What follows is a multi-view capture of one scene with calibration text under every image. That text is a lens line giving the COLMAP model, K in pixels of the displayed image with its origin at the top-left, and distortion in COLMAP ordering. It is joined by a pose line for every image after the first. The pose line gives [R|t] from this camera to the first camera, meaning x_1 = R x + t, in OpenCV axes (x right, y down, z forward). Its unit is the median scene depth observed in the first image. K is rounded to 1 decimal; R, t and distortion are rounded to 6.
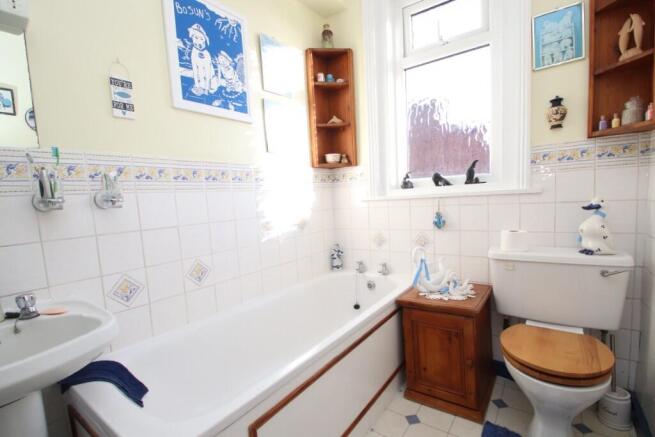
lens RADIAL K [[306.0, 0, 330.0], [0, 306.0, 227.7], [0, 0, 1]] dist [0.018820, -0.019324]
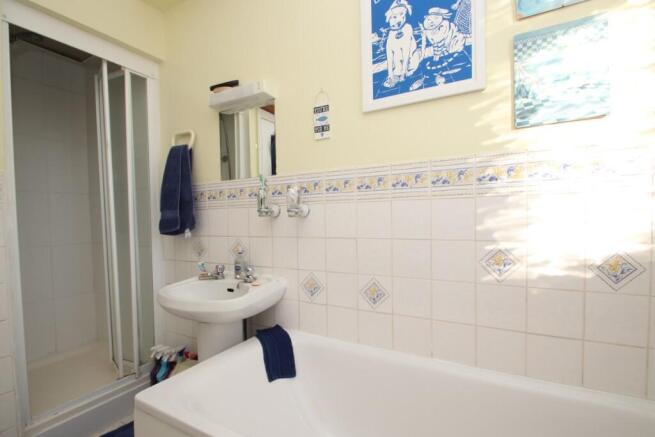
lens RADIAL K [[360.4, 0, 327.3], [0, 360.4, 230.0], [0, 0, 1]] dist [0.031456, -0.036215]
pose [[0.055960, 0.088582, -0.994496, 0.565443], [-0.082070, 0.993094, 0.083839, -0.107450], [0.995054, 0.076926, 0.062844, 0.771766]]
